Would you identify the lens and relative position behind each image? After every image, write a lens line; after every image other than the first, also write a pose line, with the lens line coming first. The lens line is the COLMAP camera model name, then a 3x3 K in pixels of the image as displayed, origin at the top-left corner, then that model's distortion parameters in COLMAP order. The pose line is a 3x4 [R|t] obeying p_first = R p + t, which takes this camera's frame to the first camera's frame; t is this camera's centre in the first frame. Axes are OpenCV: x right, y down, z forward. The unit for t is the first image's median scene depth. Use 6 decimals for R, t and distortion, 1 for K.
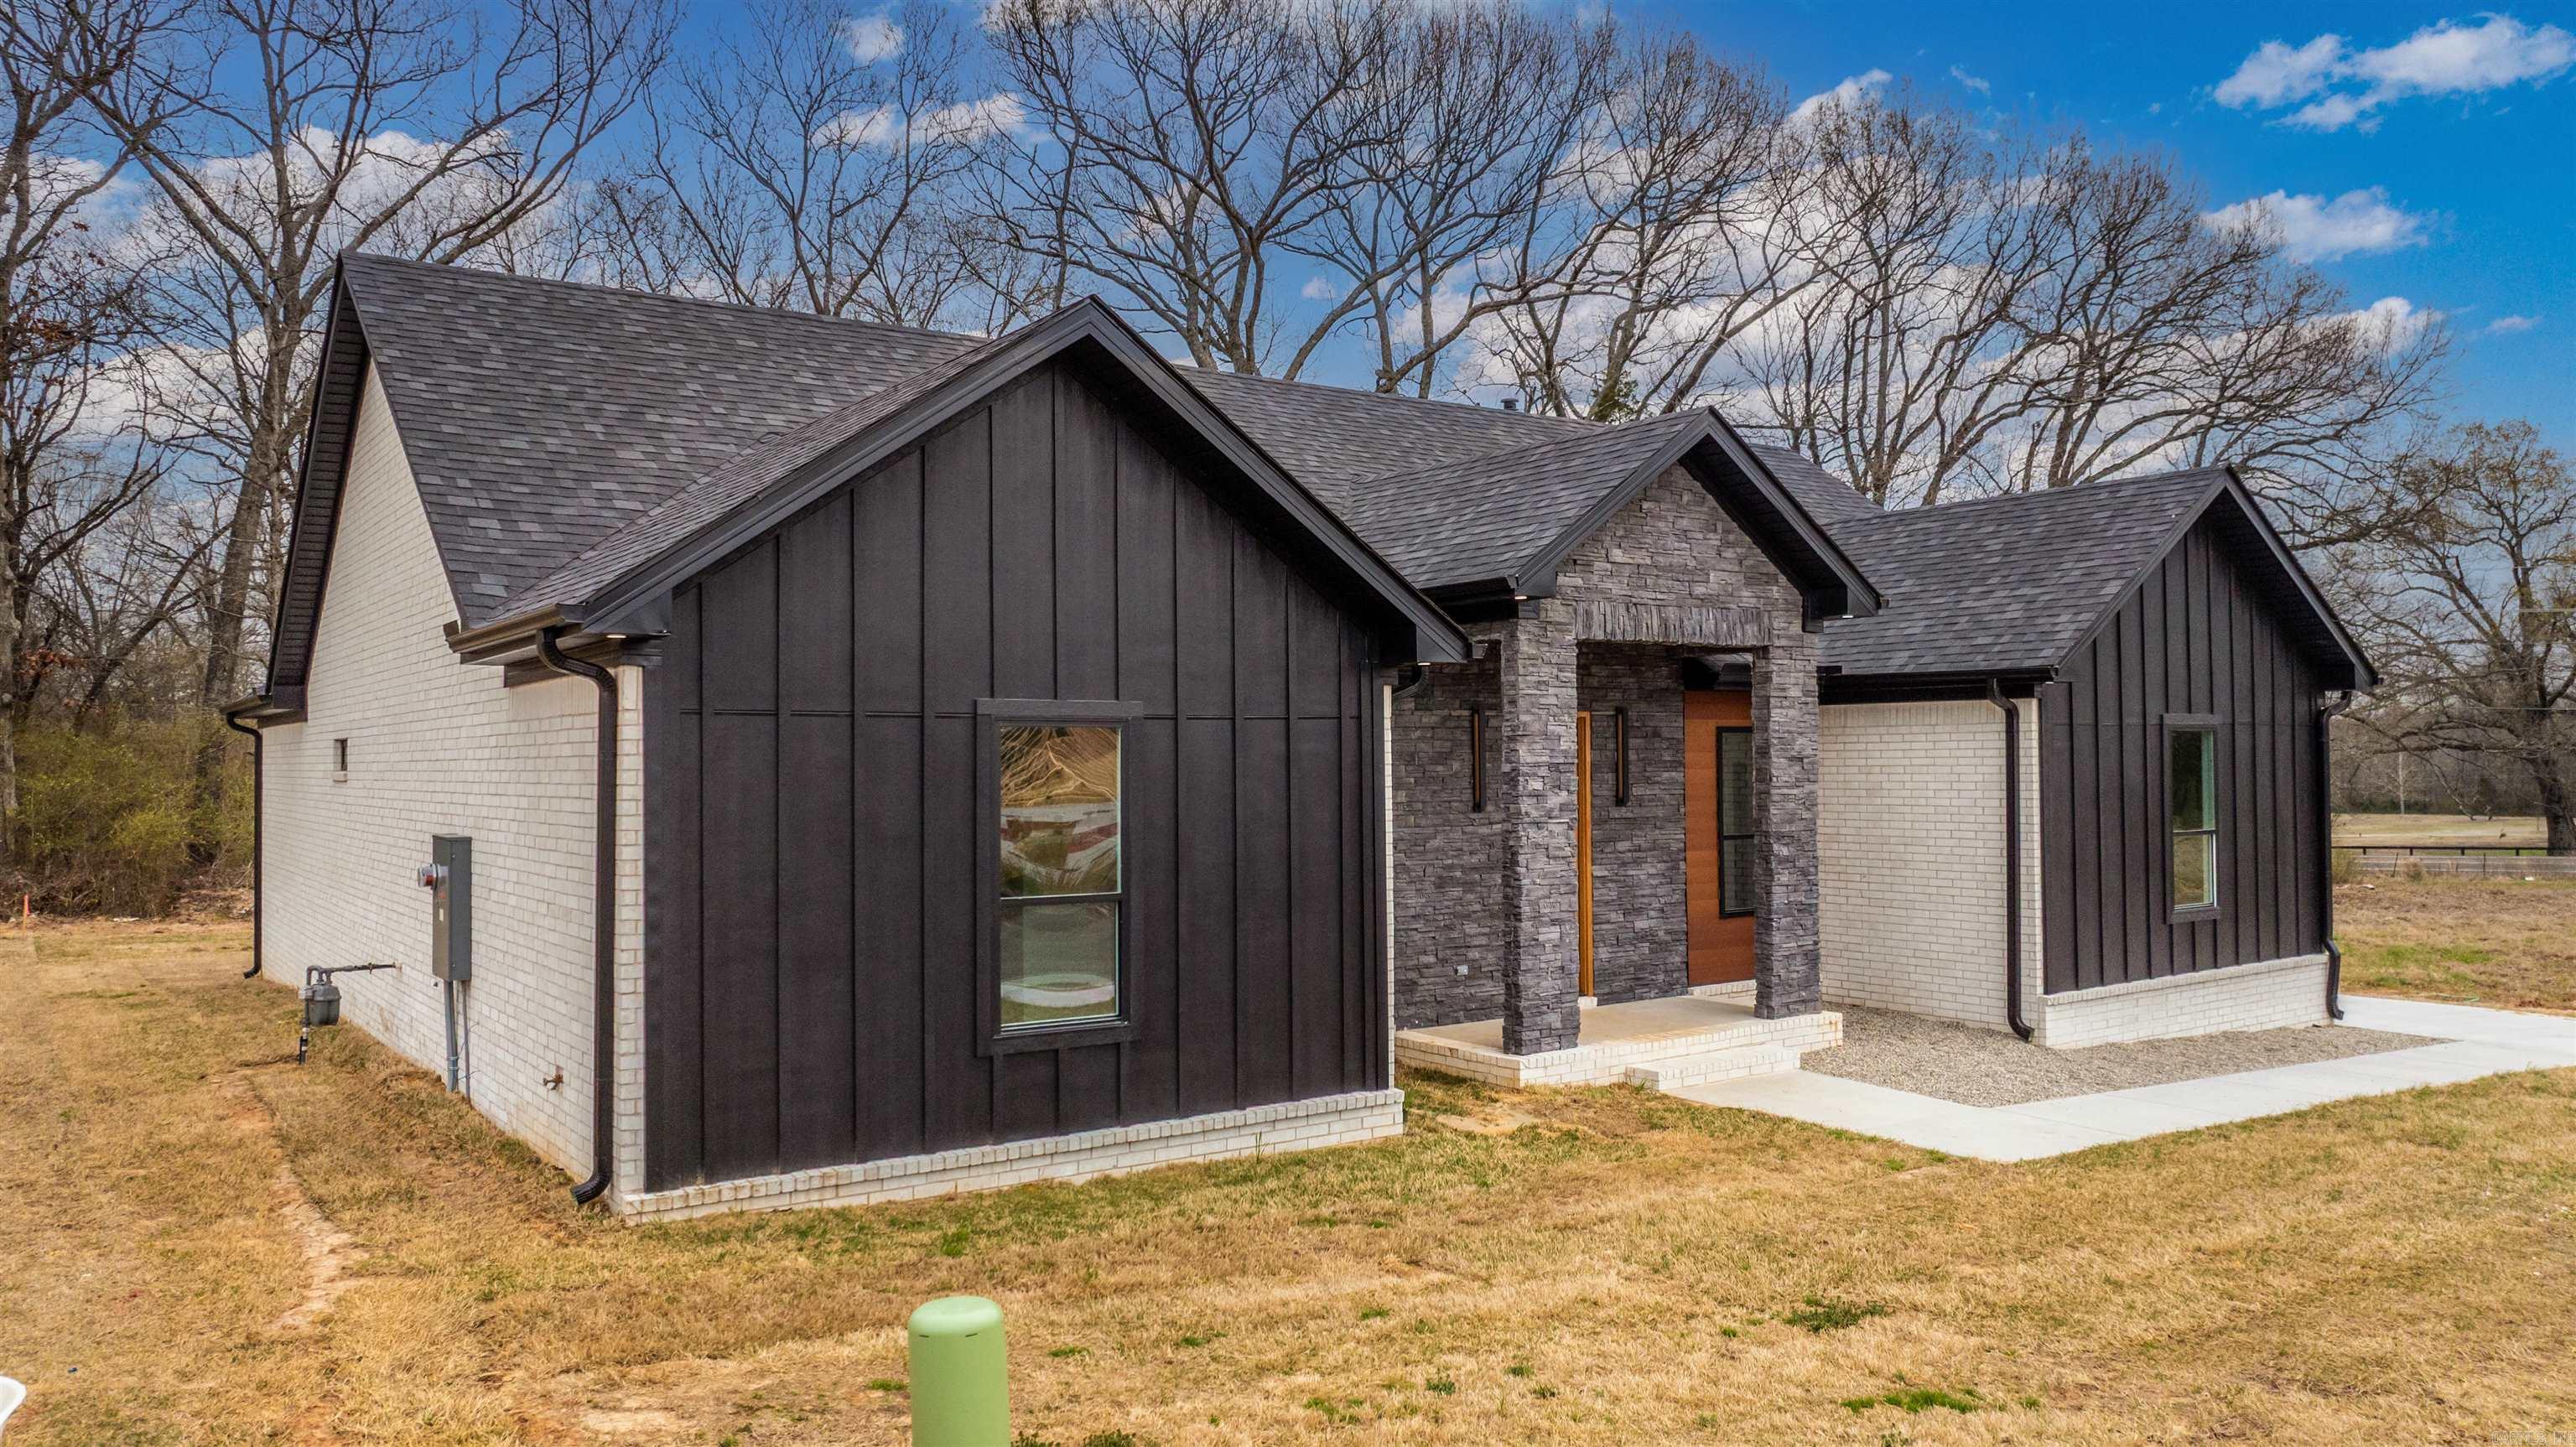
lens RADIAL K [[1929.0, 0, 1288.0], [0, 1929.0, 723.5], [0, 0, 1]] dist [-0.025852, 0.003179]
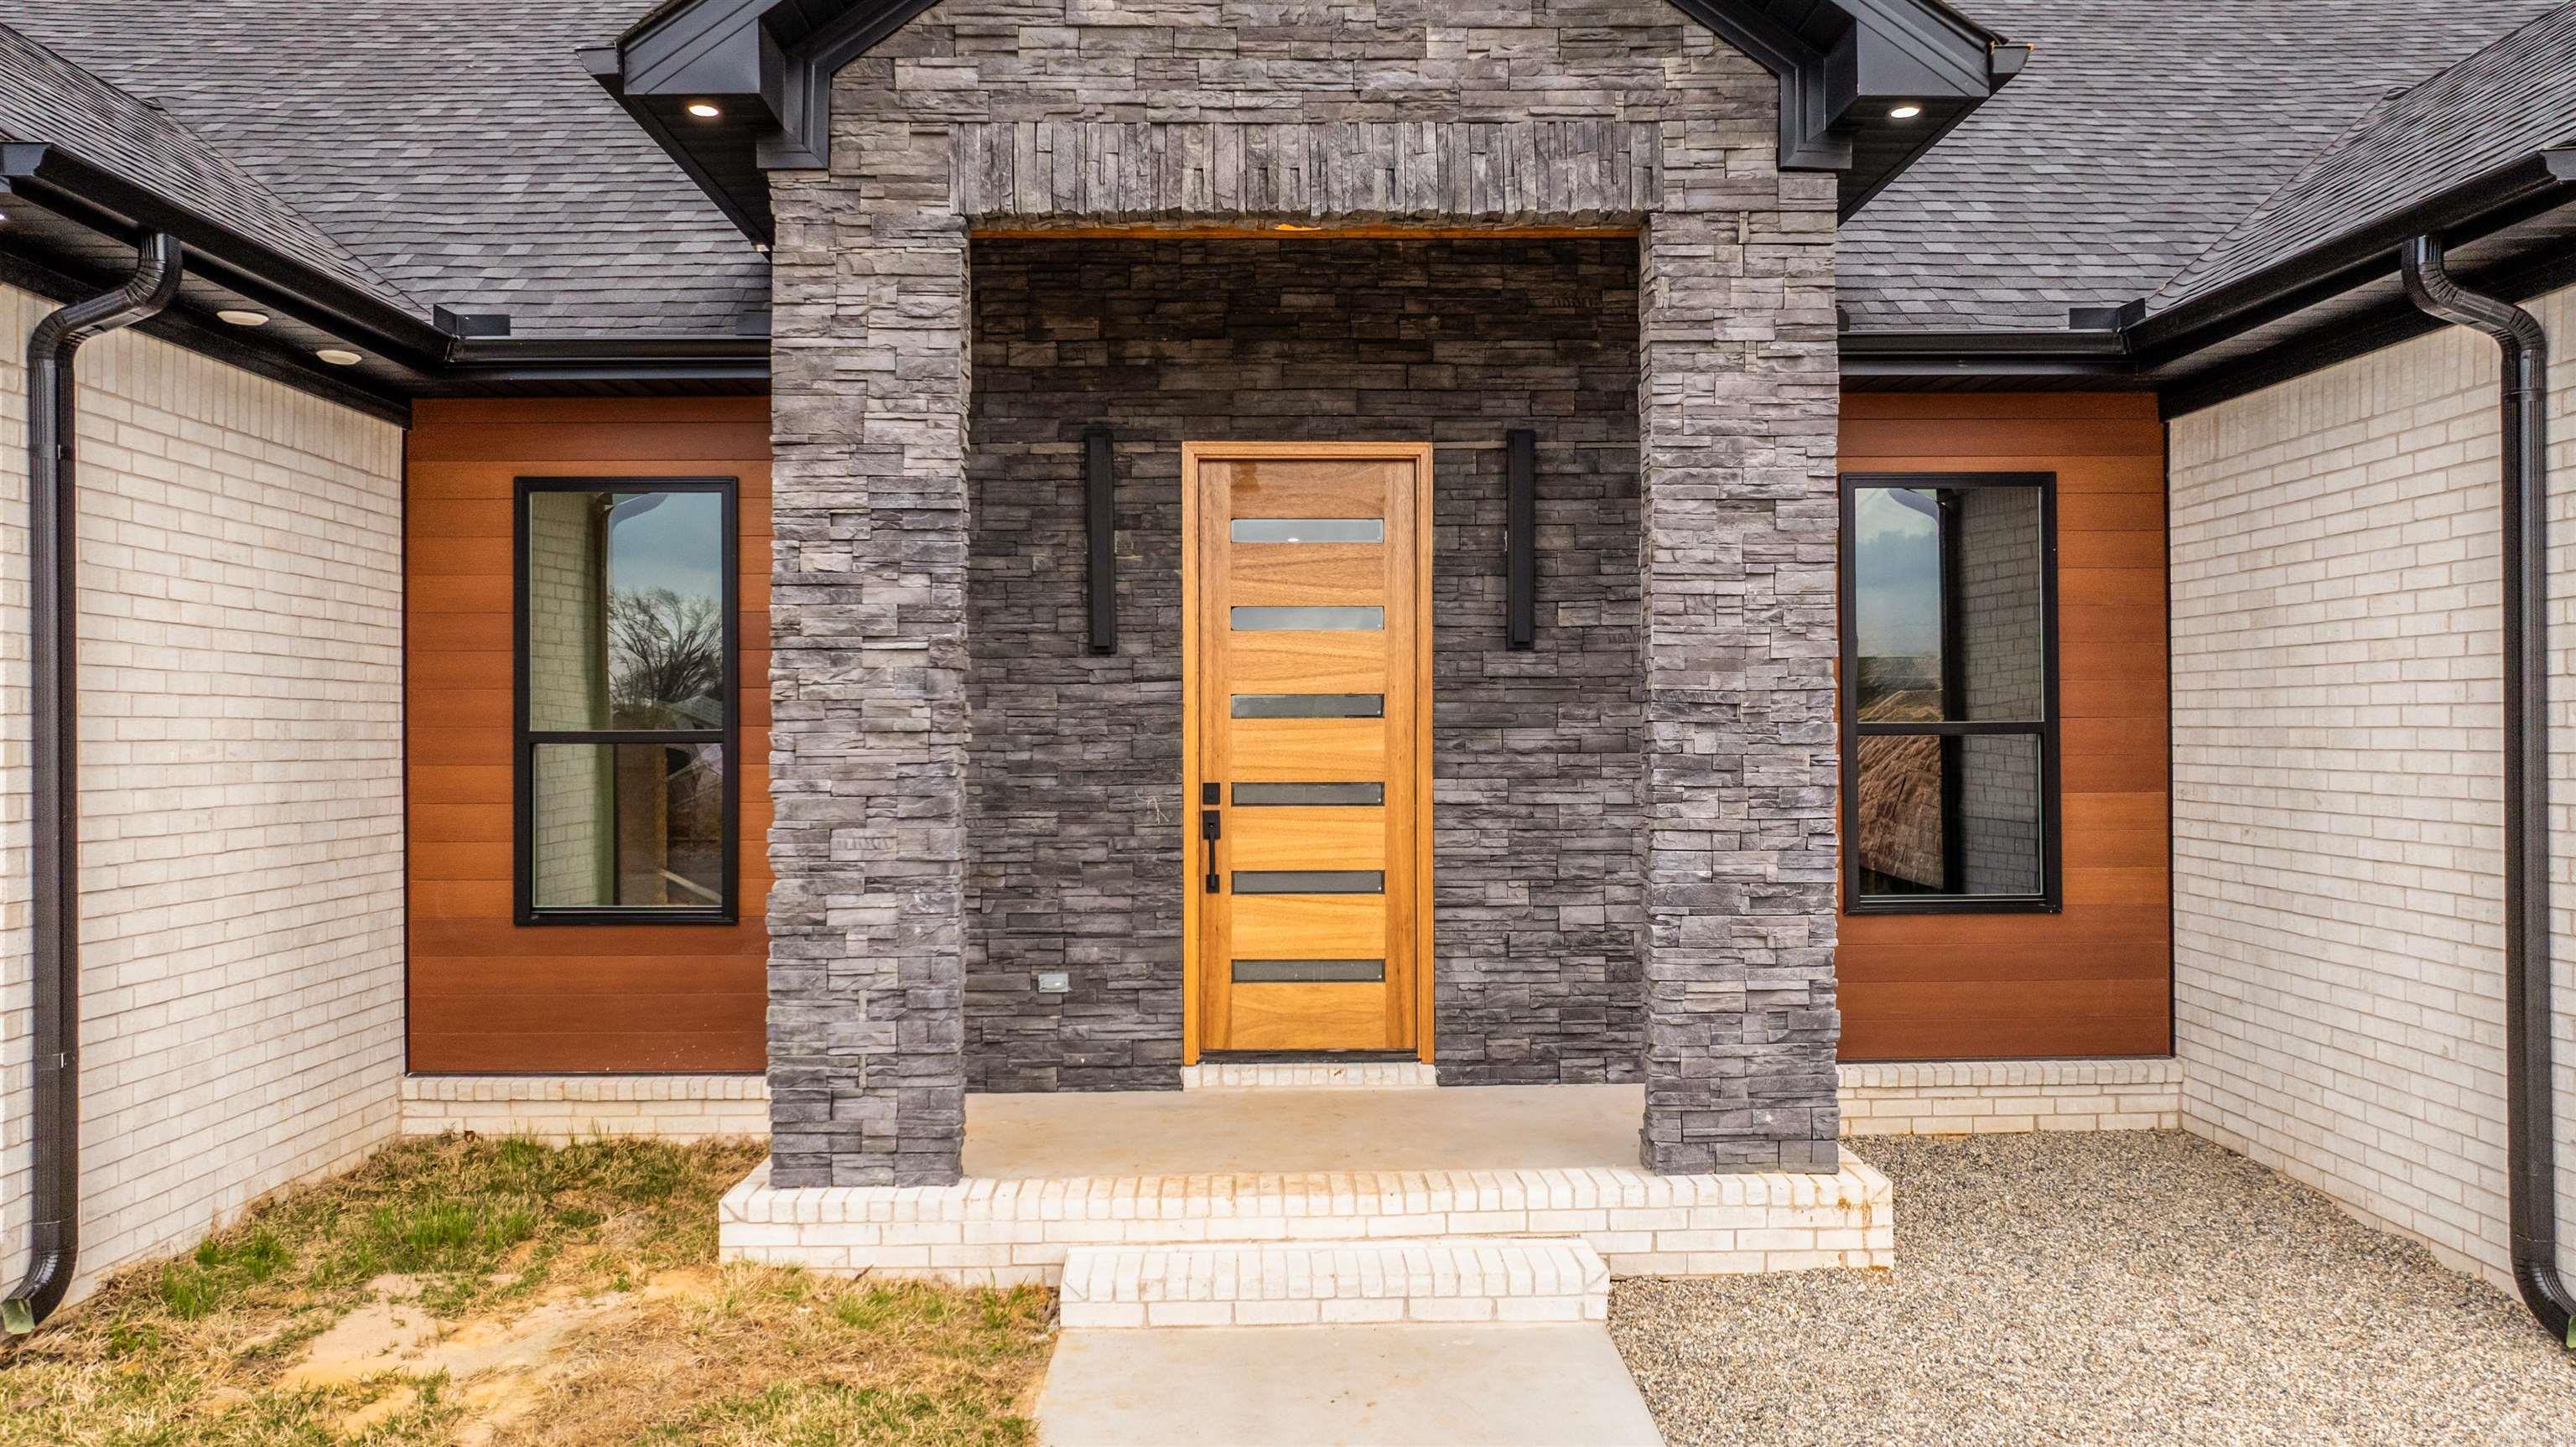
lens RADIAL K [[1929.0, 0, 1288.0], [0, 1929.0, 723.5], [0, 0, 1]] dist [-0.025852, 0.003179]
pose [[0.819750, 0.003594, -0.572711, 0.412579], [0.007261, 0.999835, 0.016667, 0.055715], [0.572676, -0.017821, 0.819588, 0.639799]]
